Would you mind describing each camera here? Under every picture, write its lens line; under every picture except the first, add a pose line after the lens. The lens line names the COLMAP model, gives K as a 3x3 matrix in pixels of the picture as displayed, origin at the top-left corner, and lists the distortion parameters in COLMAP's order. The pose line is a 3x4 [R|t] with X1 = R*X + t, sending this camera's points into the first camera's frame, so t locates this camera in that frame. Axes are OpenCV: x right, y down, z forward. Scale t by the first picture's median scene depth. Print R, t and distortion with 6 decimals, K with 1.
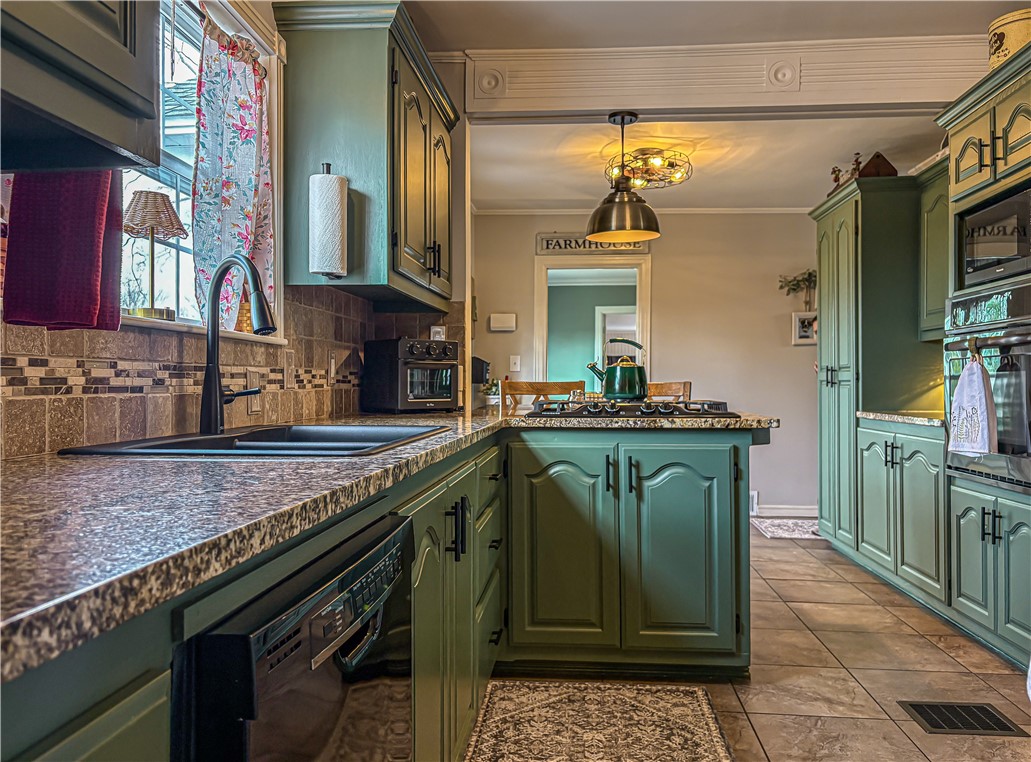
lens RADIAL K [[799.9, 0, 509.9], [0, 799.9, 383.1], [0, 0, 1]] dist [0.002677, 0.011187]
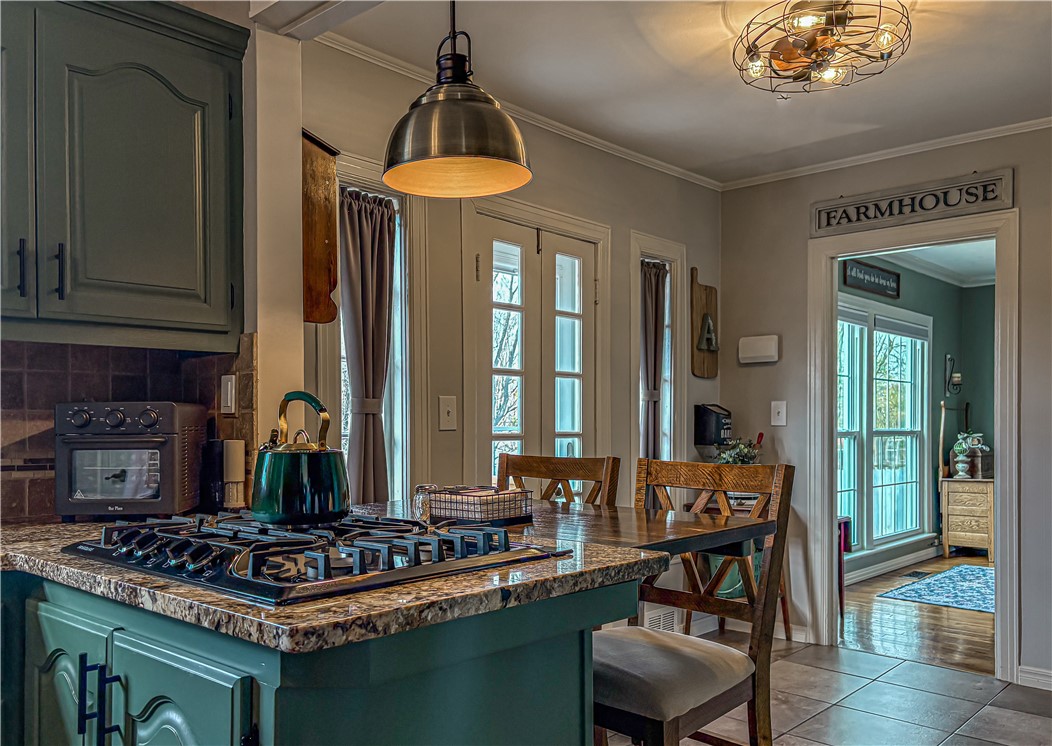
lens RADIAL K [[869.4, 0, 476.2], [0, 869.4, 422.0], [0, 0, 1]] dist [0.006426, 0.004193]
pose [[0.783871, -0.008655, -0.620863, 0.413632], [0.006970, 0.999962, -0.005139, -0.025833], [0.620884, -0.000299, 0.783902, 0.507143]]
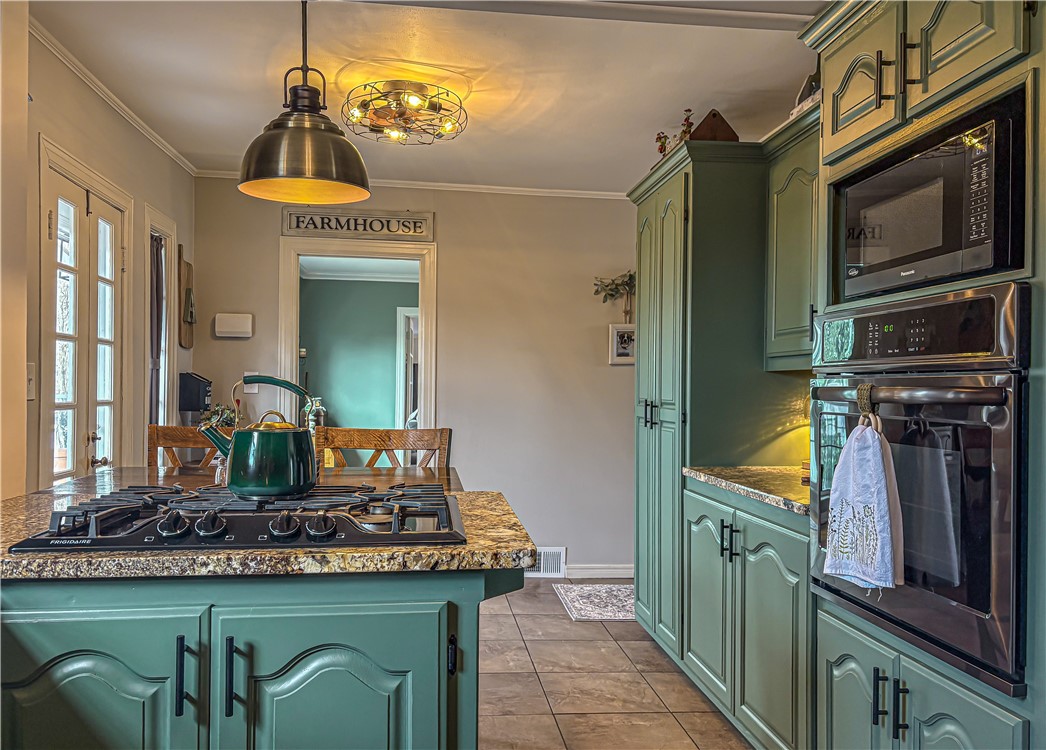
lens RADIAL K [[831.3, 0, 525.3], [0, 831.3, 391.3], [0, 0, 1]] dist [0.038311, -0.024474]
pose [[0.976124, 0.008965, 0.217028, 0.143292], [-0.010480, 0.999928, 0.005830, -0.038713], [-0.216961, -0.007965, 0.976148, 0.326287]]
